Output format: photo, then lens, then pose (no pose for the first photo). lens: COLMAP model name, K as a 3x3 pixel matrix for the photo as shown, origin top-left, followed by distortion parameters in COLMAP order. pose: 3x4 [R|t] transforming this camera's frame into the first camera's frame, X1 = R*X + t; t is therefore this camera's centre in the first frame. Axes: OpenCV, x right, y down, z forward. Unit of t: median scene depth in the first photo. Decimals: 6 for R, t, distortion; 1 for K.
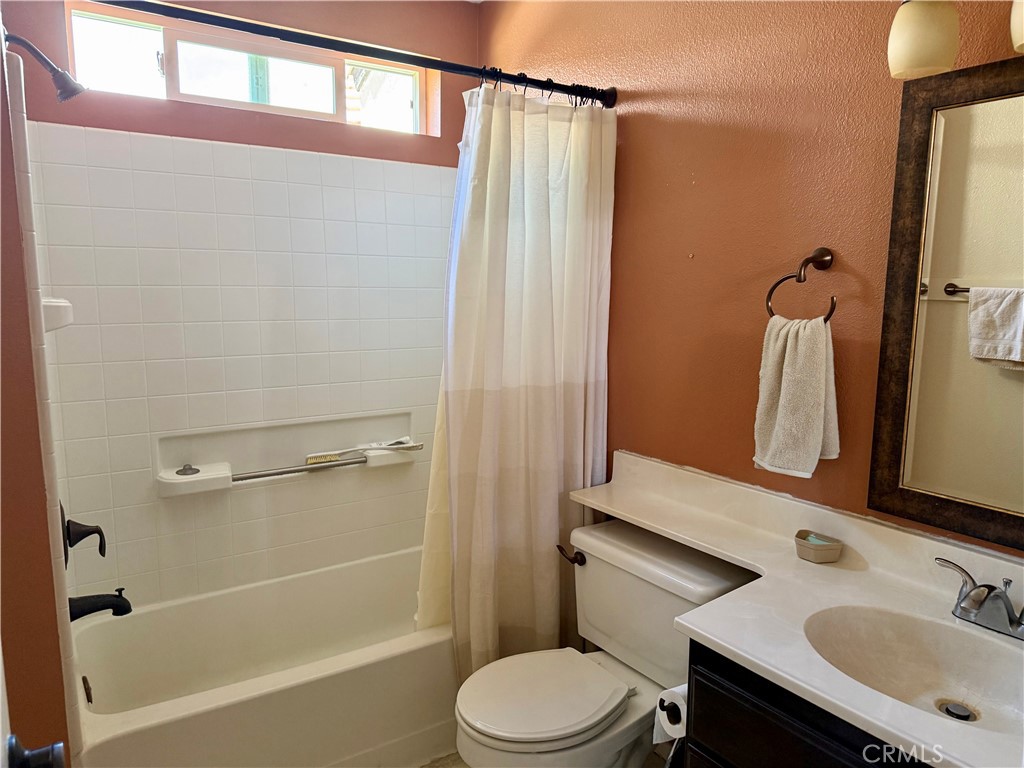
lens RADIAL K [[739.5, 0, 518.7], [0, 739.5, 385.0], [0, 0, 1]] dist [0.092016, -0.130849]
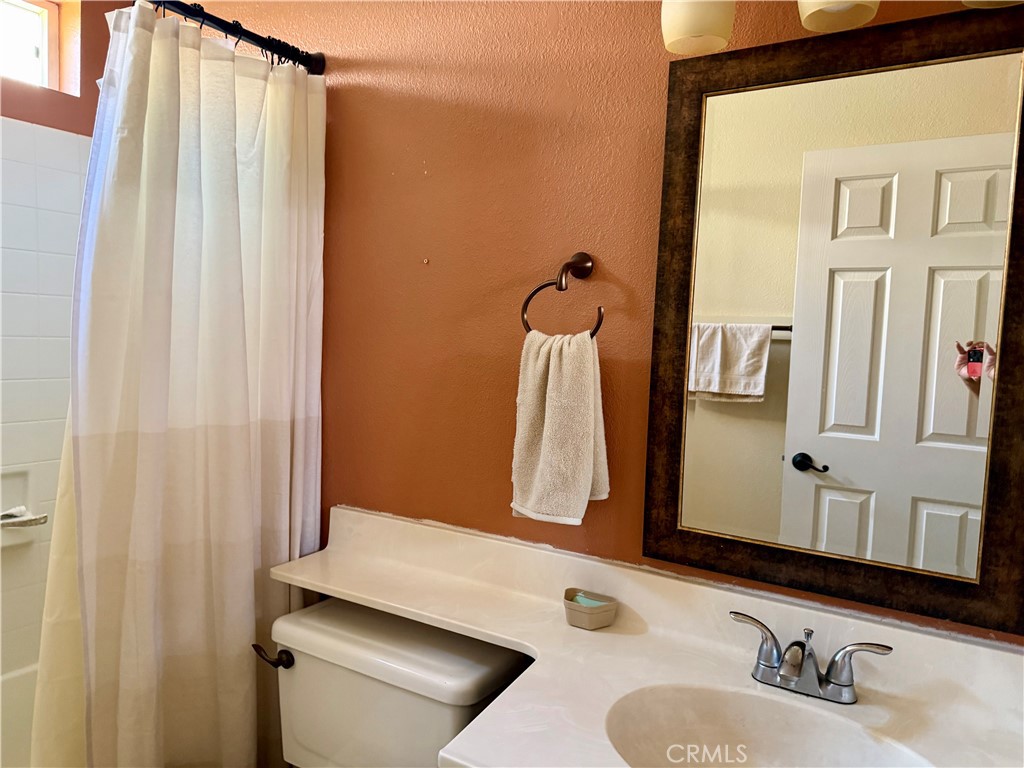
lens RADIAL K [[739.5, 0, 518.7], [0, 739.5, 385.0], [0, 0, 1]] dist [0.092016, -0.130849]
pose [[0.920649, -0.004531, 0.390366, 0.006539], [0.028681, 0.998015, -0.056058, 0.011878], [-0.389337, 0.062806, 0.918952, 0.222974]]
